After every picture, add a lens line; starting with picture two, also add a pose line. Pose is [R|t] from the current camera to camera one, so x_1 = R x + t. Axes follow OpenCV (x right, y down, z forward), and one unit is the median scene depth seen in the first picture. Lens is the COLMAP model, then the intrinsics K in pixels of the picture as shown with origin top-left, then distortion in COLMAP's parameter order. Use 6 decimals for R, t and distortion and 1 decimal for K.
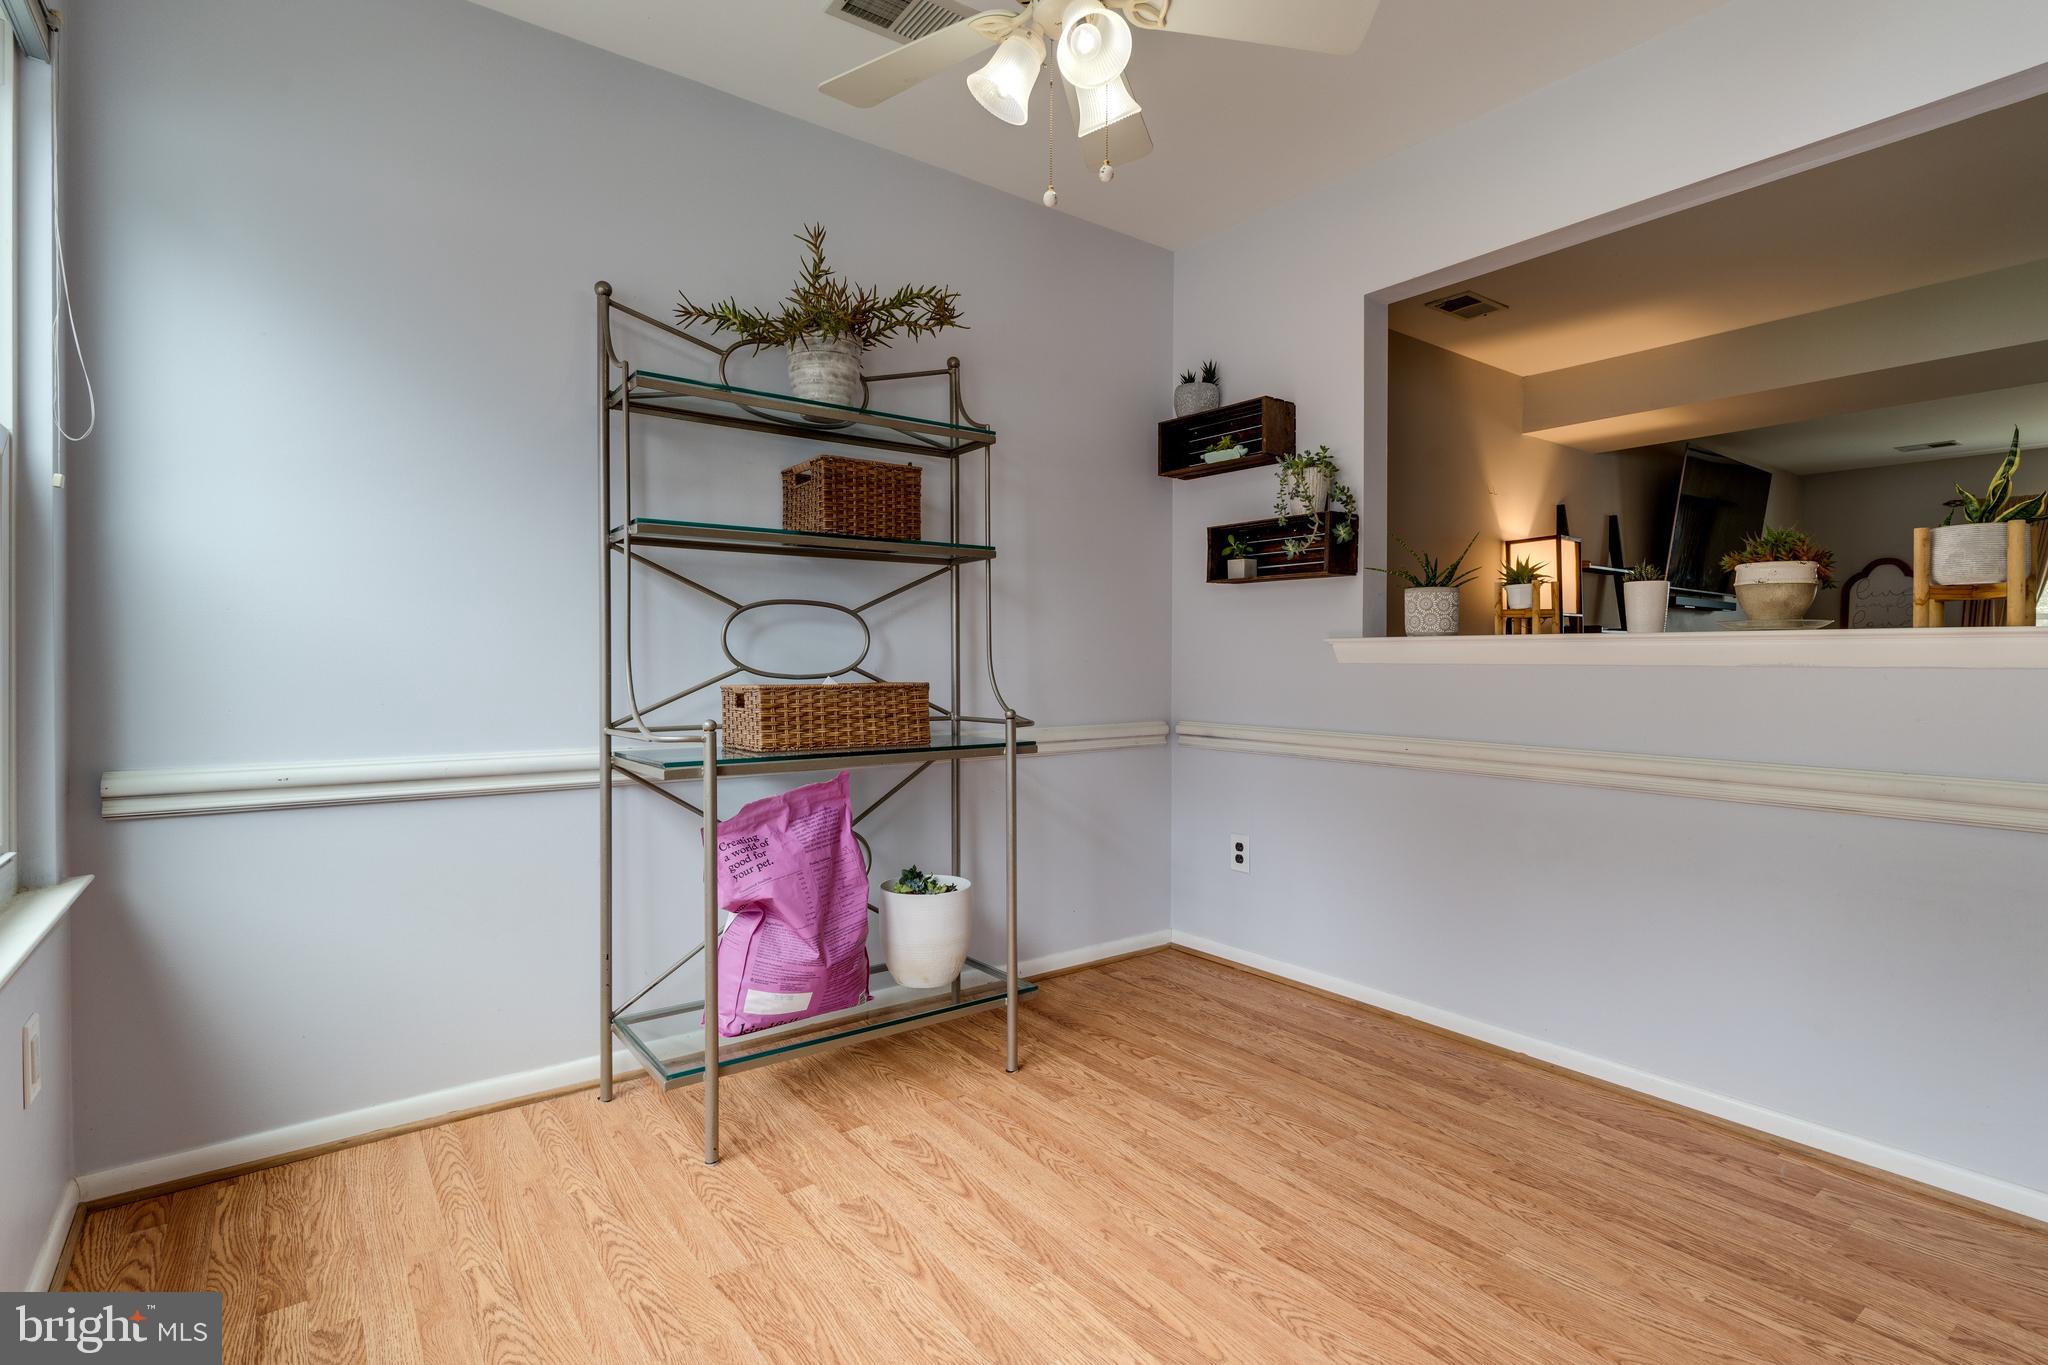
lens RADIAL K [[996.2, 0, 1021.5], [0, 996.2, 675.3], [0, 0, 1]] dist [0.004216, 0.000627]
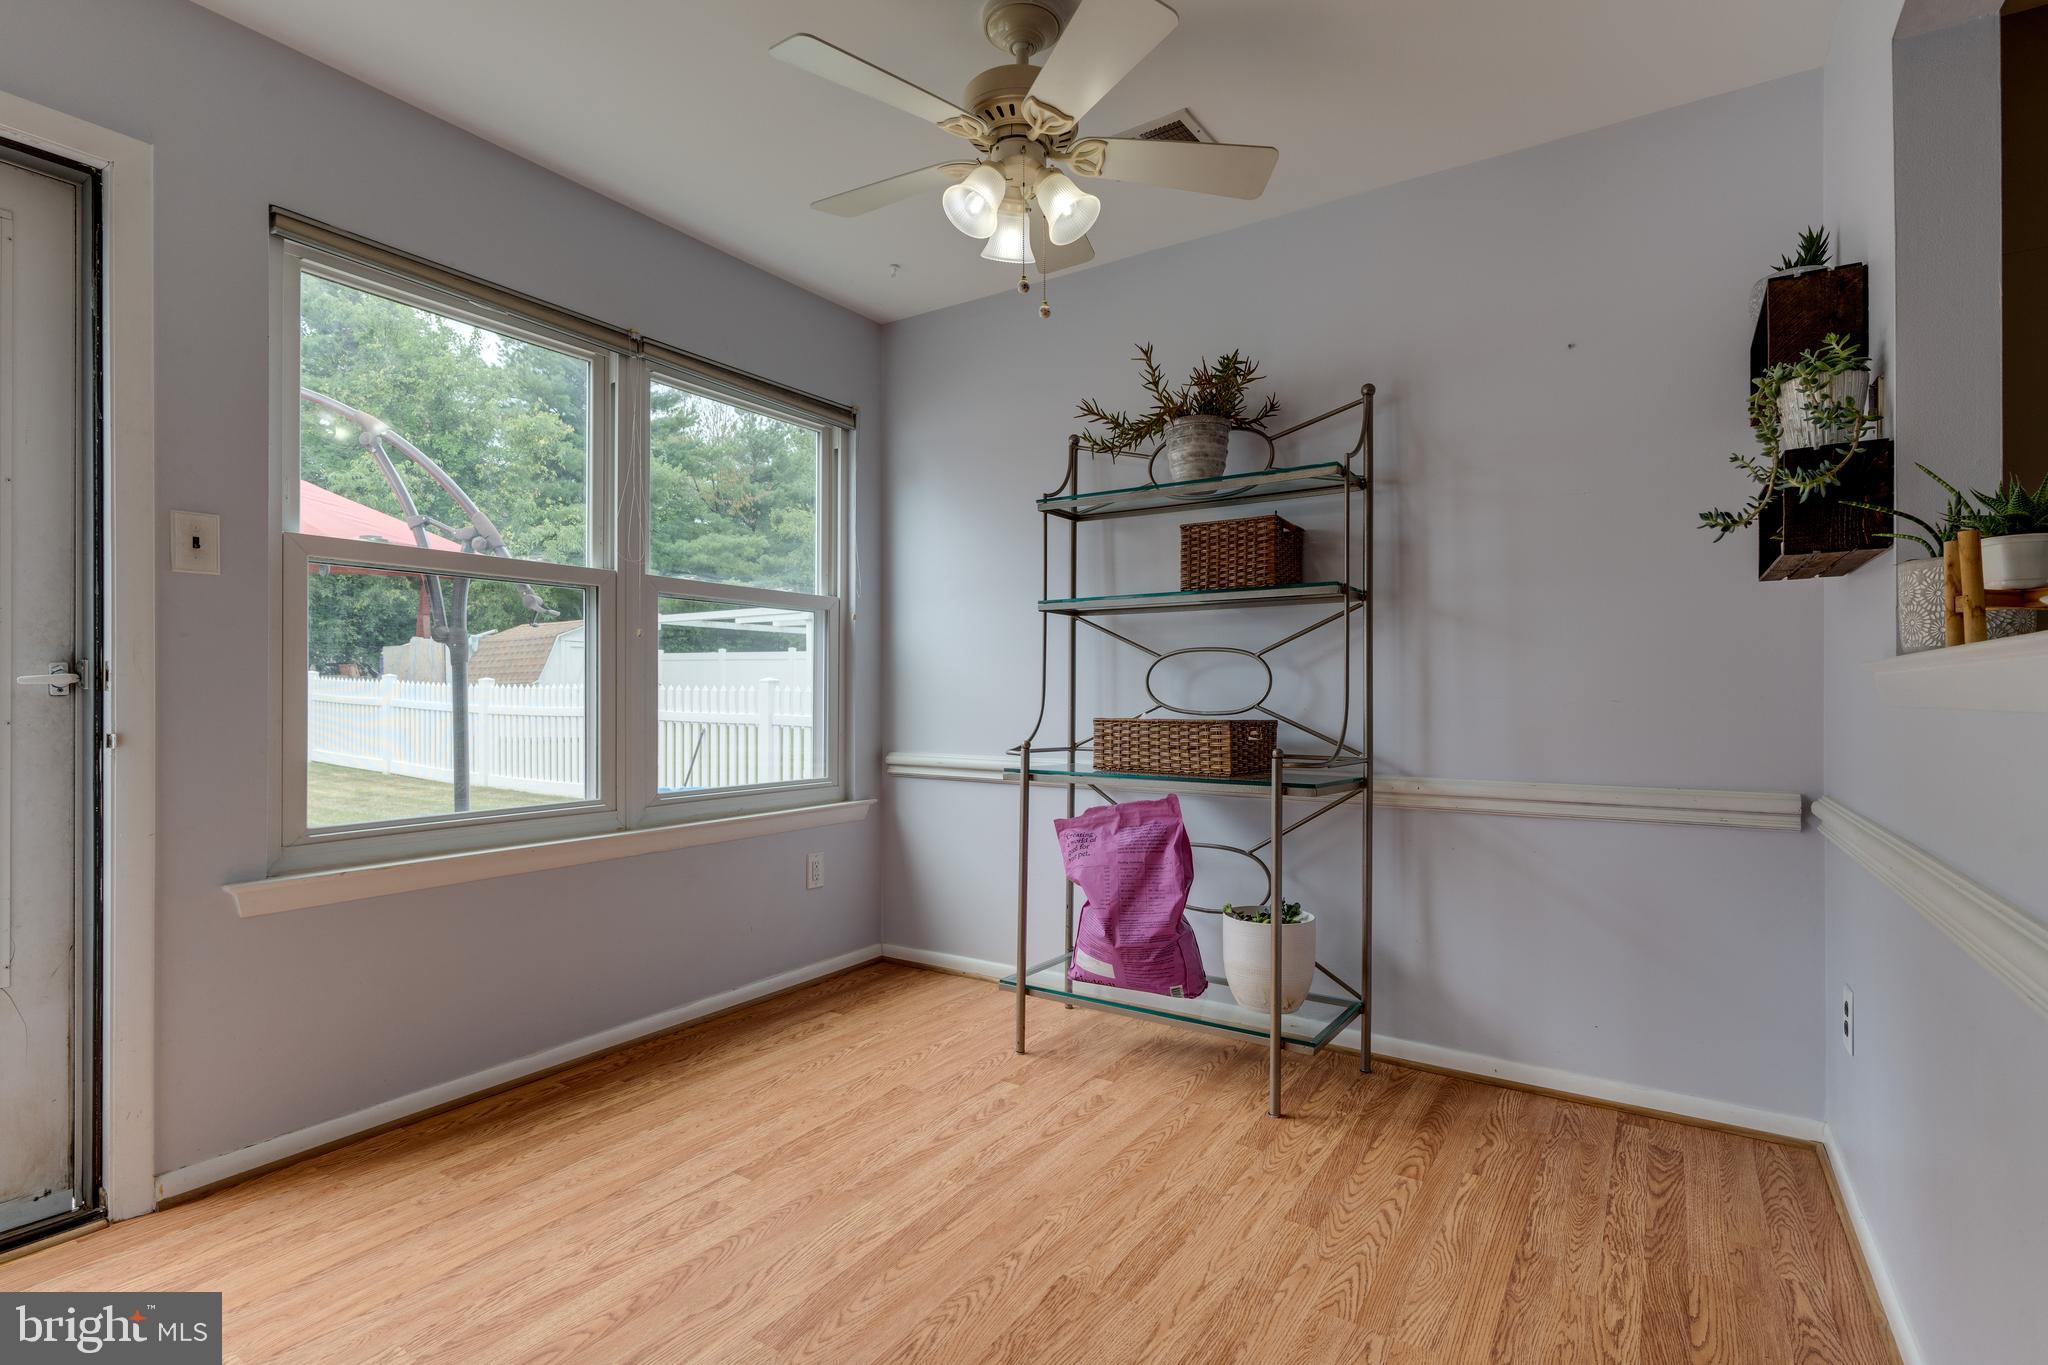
lens RADIAL K [[996.2, 0, 1021.5], [0, 996.2, 675.3], [0, 0, 1]] dist [0.004216, 0.000627]
pose [[0.316536, -0.022367, -0.948317, 0.891812], [-0.010028, 0.999587, -0.026923, -0.010369], [0.948527, 0.018032, 0.316181, 0.458149]]
